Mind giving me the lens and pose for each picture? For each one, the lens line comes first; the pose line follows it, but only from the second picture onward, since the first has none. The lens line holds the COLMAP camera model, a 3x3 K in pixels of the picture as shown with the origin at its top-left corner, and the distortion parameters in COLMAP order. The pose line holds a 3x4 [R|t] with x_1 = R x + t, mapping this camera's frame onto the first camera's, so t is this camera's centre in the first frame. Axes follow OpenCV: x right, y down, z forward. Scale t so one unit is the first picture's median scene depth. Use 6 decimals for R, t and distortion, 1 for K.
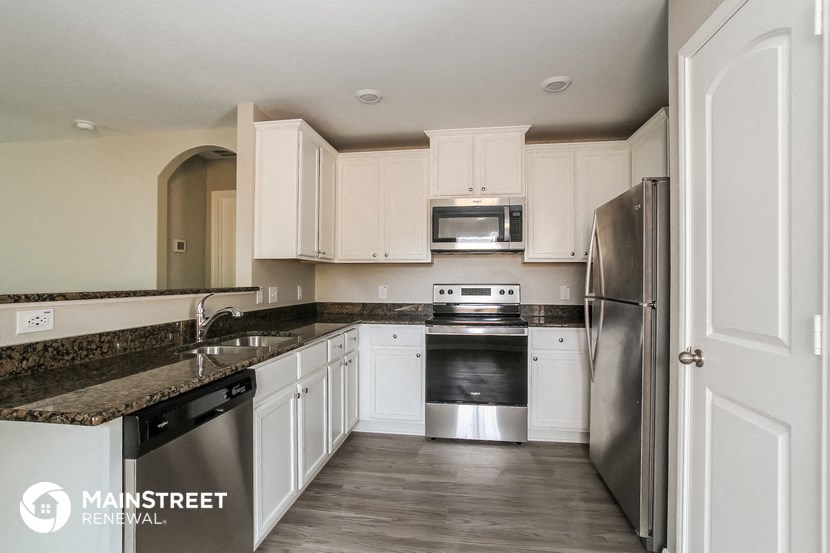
lens RADIAL K [[421.0, 0, 420.0], [0, 421.0, 275.0], [0, 0, 1]] dist [-0.029654, 0.004318]
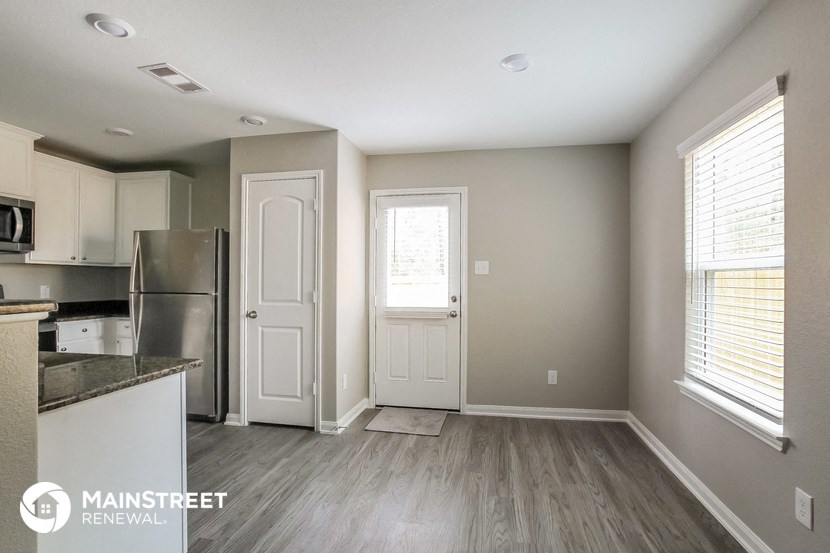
lens RADIAL K [[421.0, 0, 412.1], [0, 421.0, 276.3], [0, 0, 1]] dist [-0.029654, 0.004318]
pose [[0.057550, 0.004722, 0.998331, -0.907828], [-0.015550, 0.999872, -0.003833, -0.010865], [-0.998222, -0.015303, 0.057616, -0.011150]]
